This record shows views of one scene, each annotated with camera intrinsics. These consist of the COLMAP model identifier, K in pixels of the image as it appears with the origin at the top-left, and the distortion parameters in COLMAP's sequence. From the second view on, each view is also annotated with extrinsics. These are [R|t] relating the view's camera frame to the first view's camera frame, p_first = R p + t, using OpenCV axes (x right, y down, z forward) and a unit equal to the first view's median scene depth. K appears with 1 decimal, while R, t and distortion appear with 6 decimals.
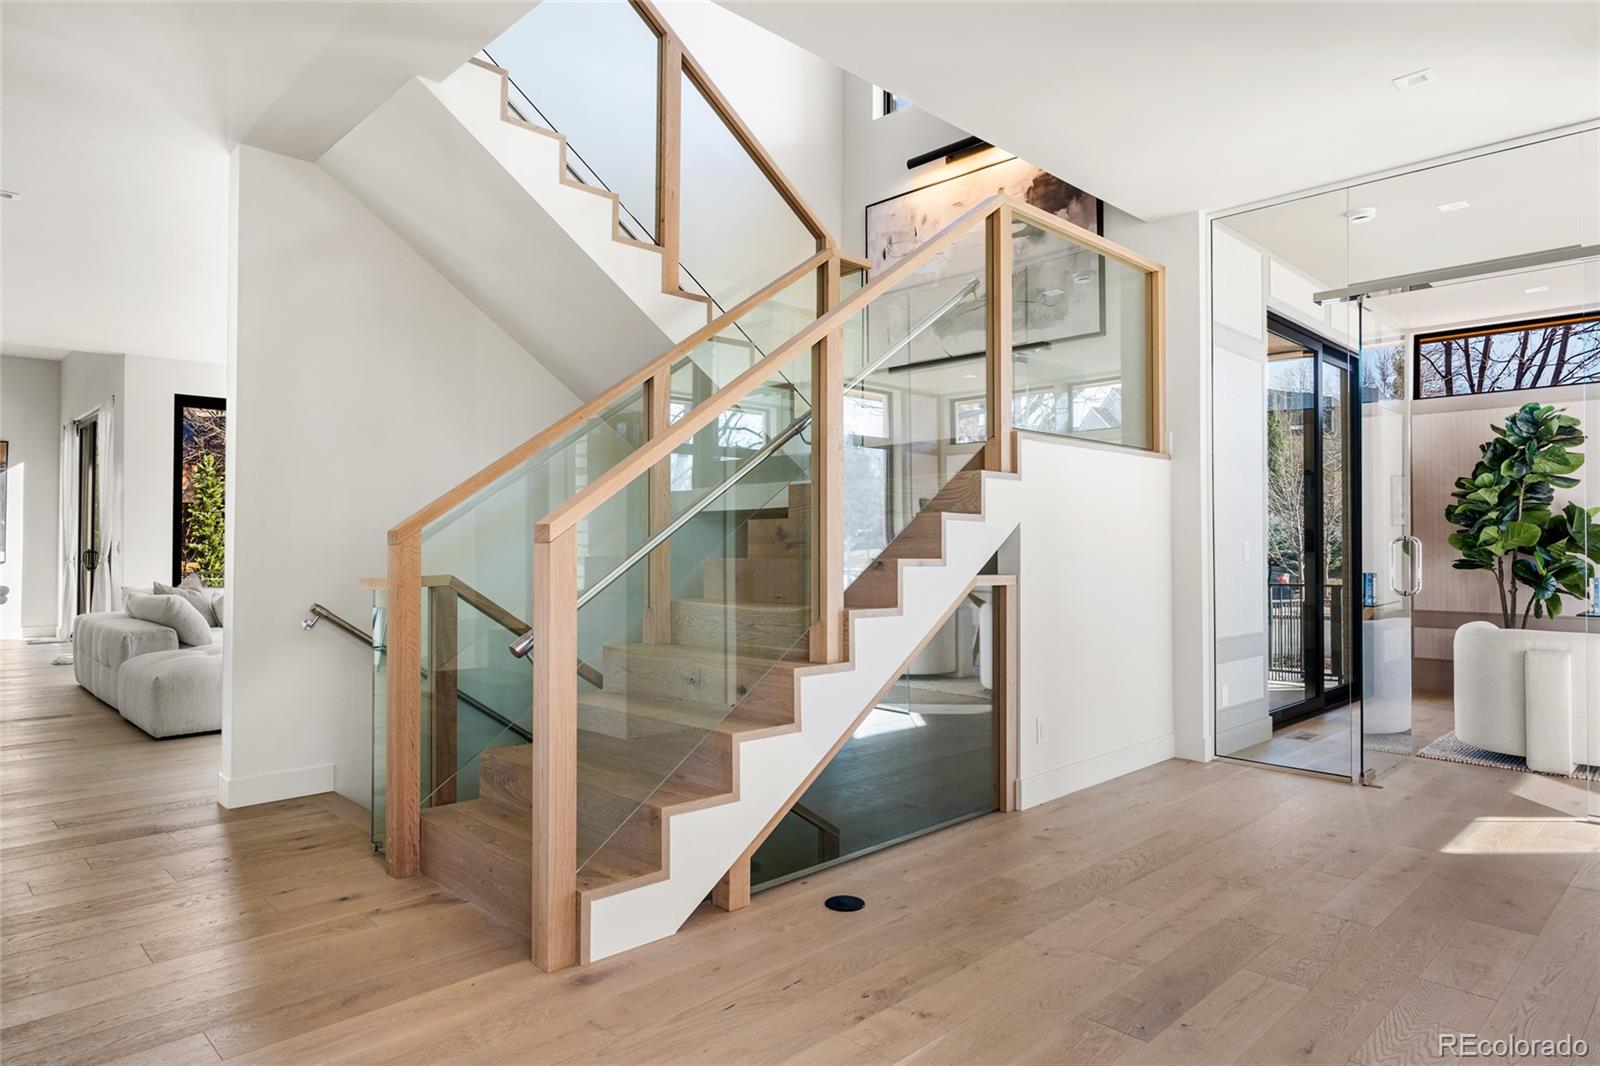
lens RADIAL K [[954.7, 0, 798.4], [0, 954.7, 530.6], [0, 0, 1]] dist [-0.006366, 0.001313]
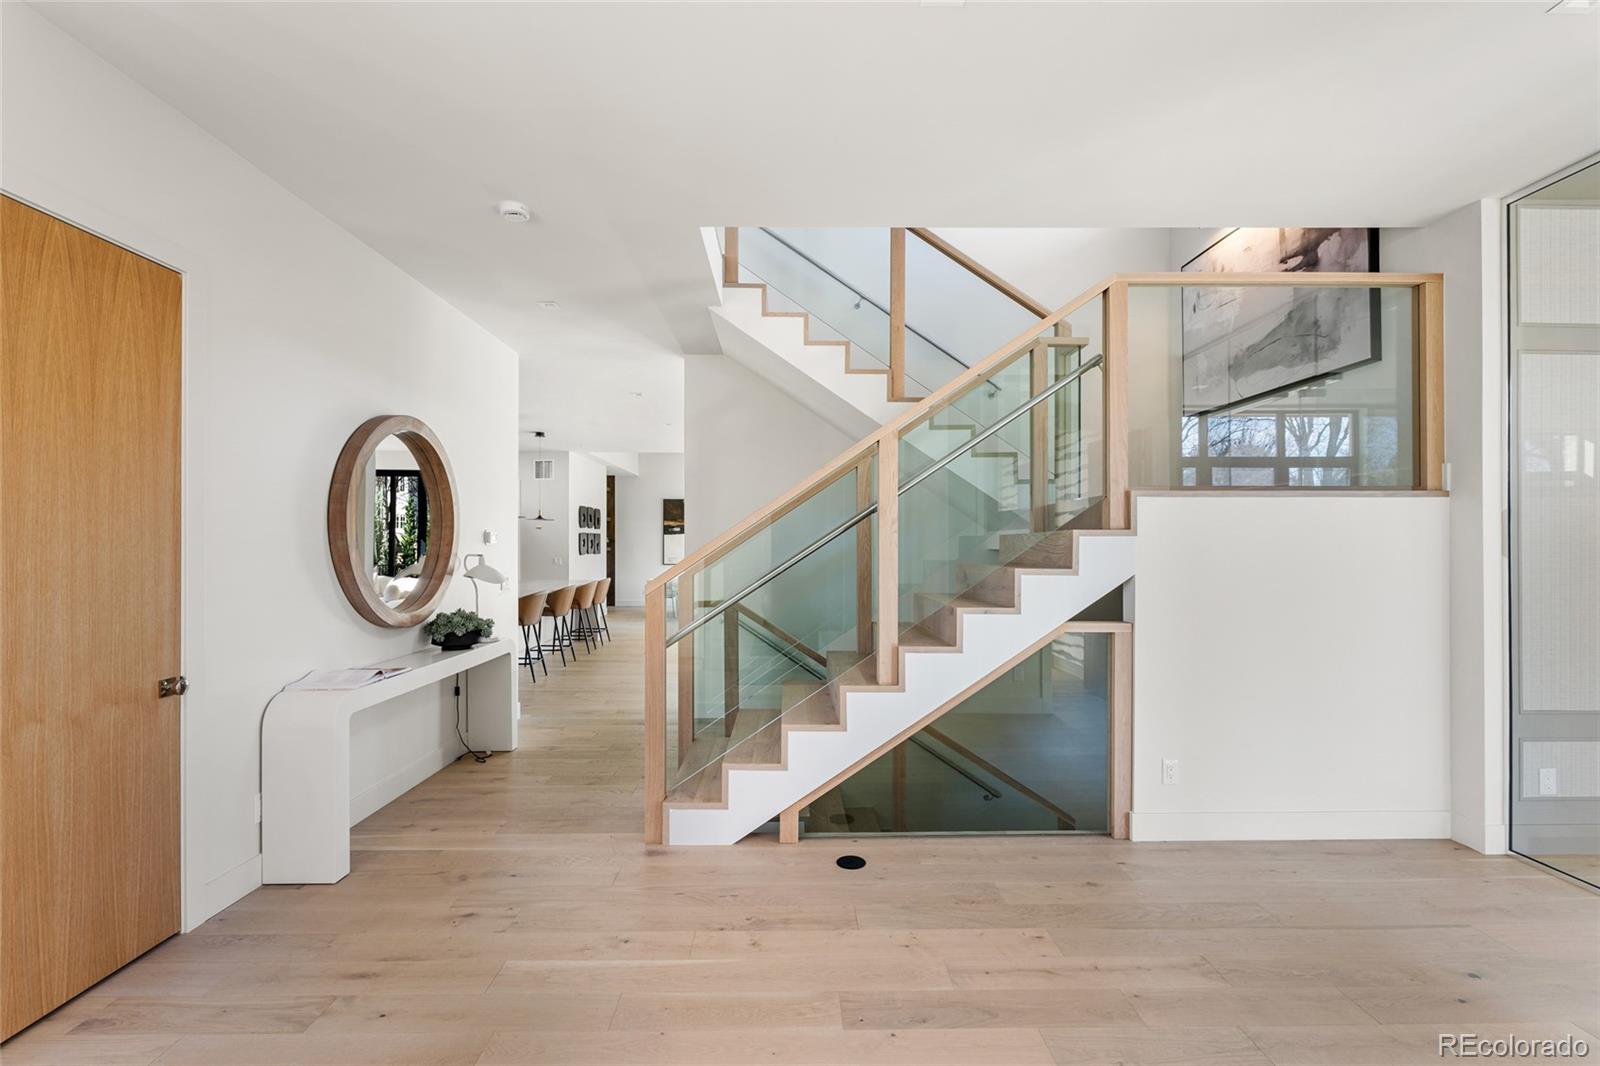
lens RADIAL K [[714.5, 0, 800.0], [0, 714.5, 541.2], [0, 0, 1]] dist [-0.003490, -0.000914]
pose [[0.726226, -0.000465, -0.687455, 0.653344], [0.011518, 0.999868, 0.011490, -0.077460], [0.687359, -0.016262, 0.726136, 0.196476]]
